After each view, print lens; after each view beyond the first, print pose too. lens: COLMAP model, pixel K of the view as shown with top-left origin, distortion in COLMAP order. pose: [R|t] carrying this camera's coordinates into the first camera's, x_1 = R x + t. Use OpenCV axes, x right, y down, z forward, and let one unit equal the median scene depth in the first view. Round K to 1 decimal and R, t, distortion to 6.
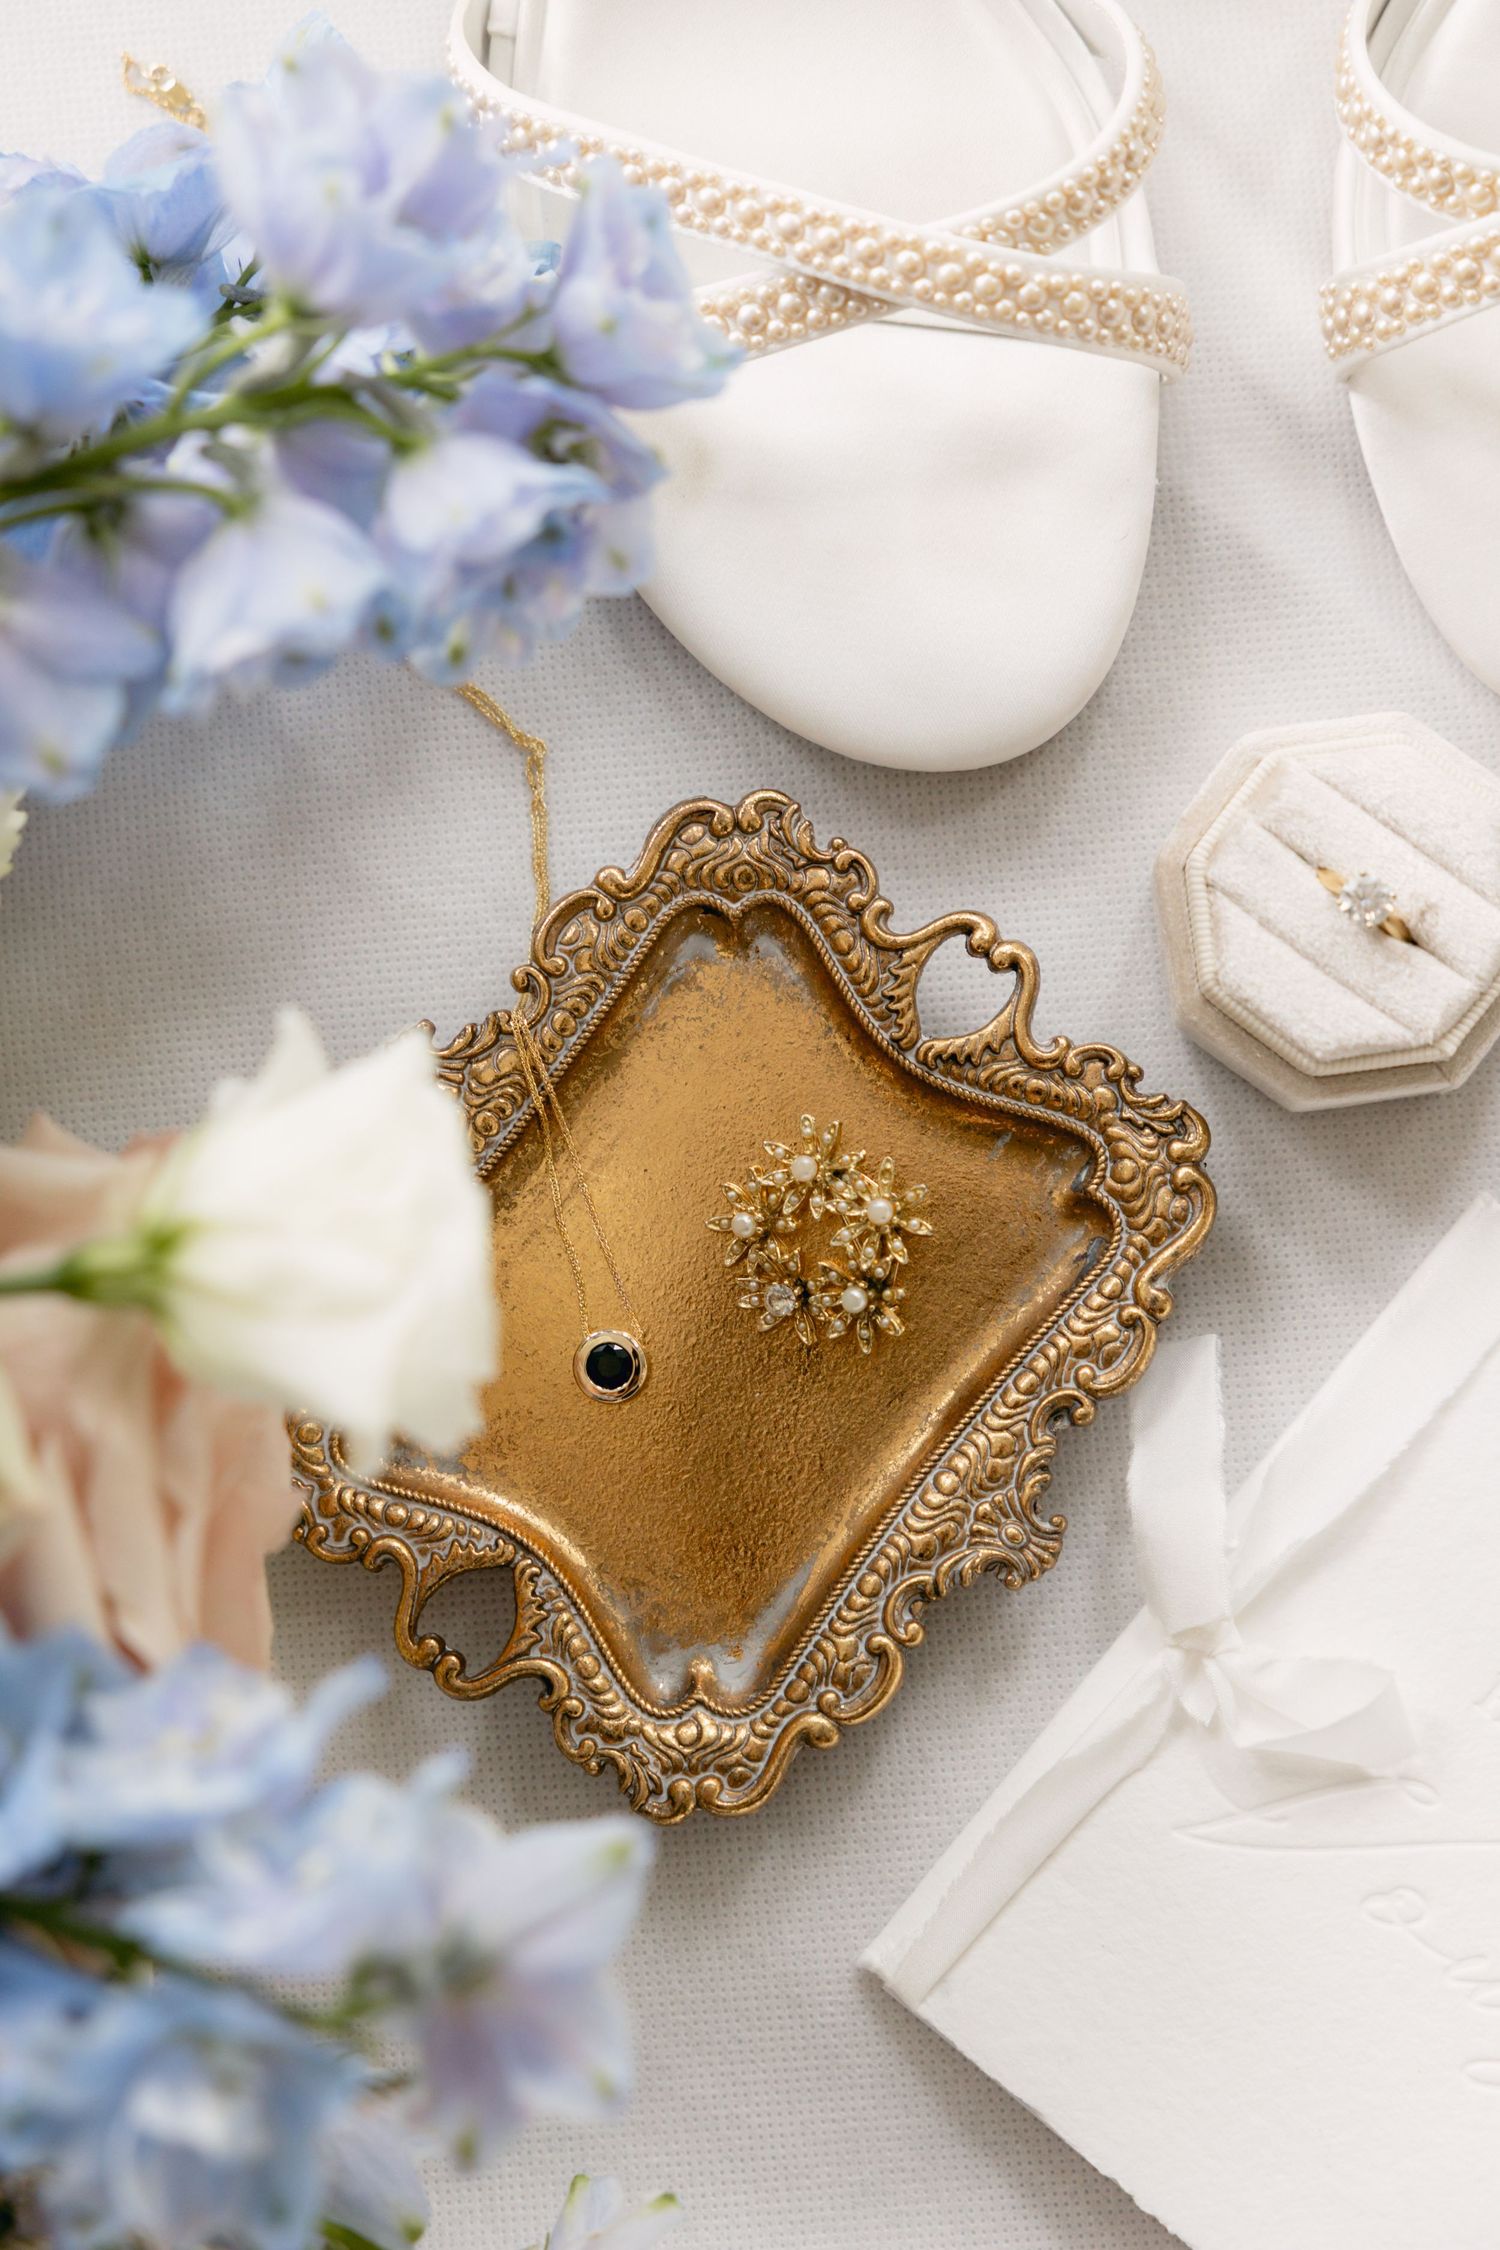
lens RADIAL K [[4419.7, 0, 754.4], [0, 4419.7, 1117.9], [0, 0, 1]] dist [0.042707, 0.000000]
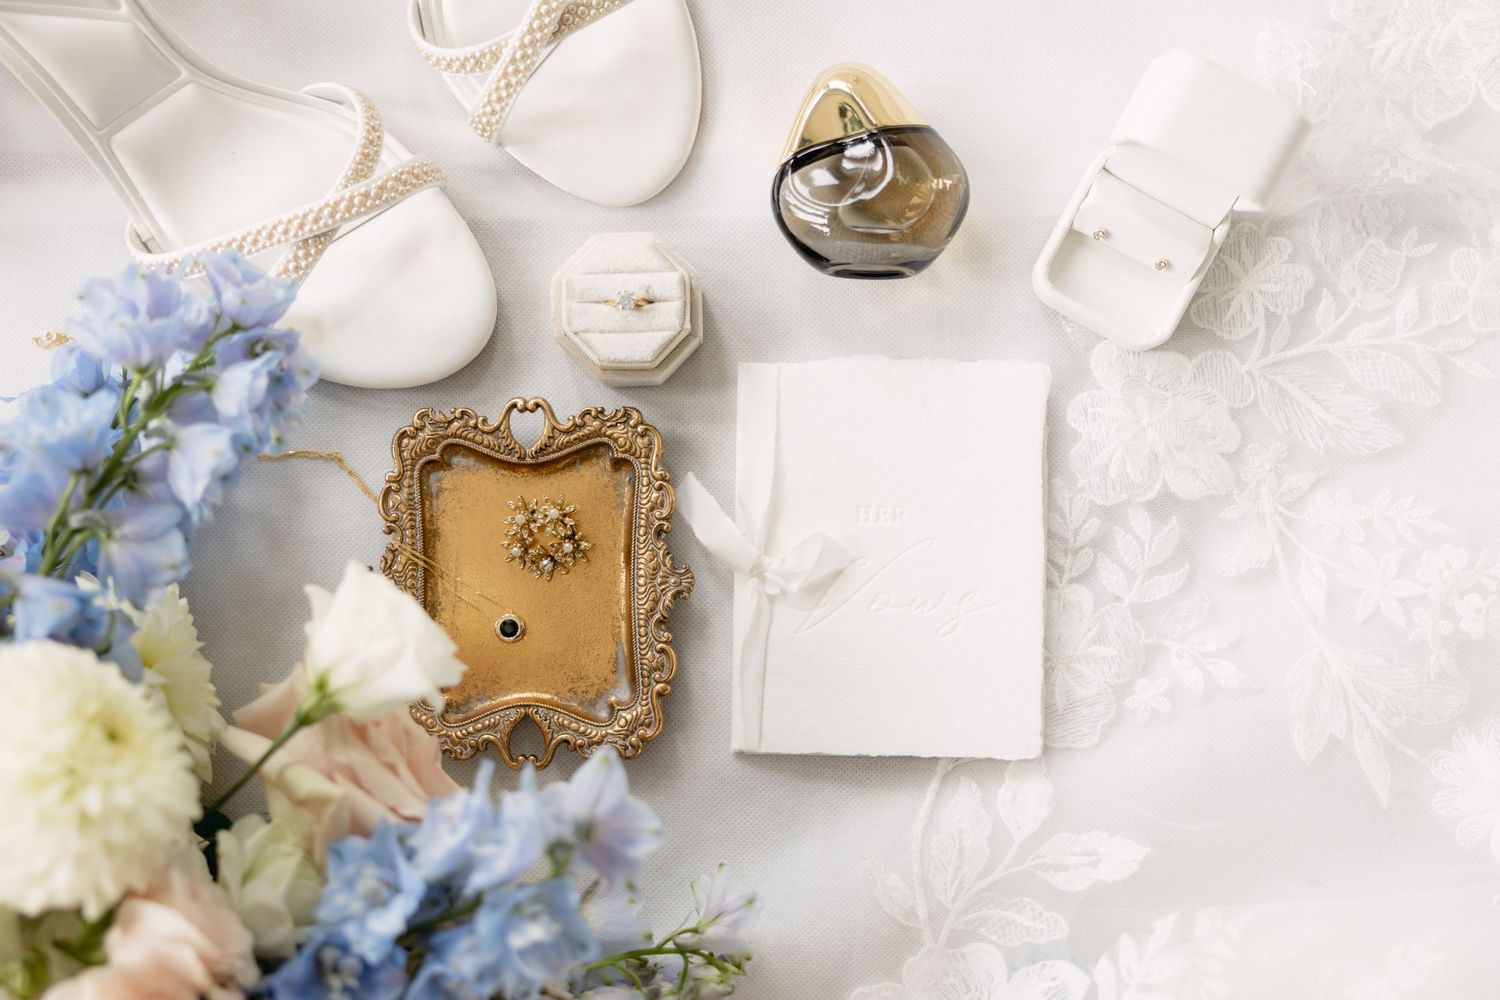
lens RADIAL K [[2008.7, 0, 747.3], [0, 2008.7, 507.5], [0, 0, 1]] dist [0.008889, 0.000000]
pose [[0.784243, -0.616206, 0.072476, 0.034516], [0.616802, 0.786945, 0.016523, 0.068775], [-0.067216, 0.031745, 0.997233, -0.162296]]
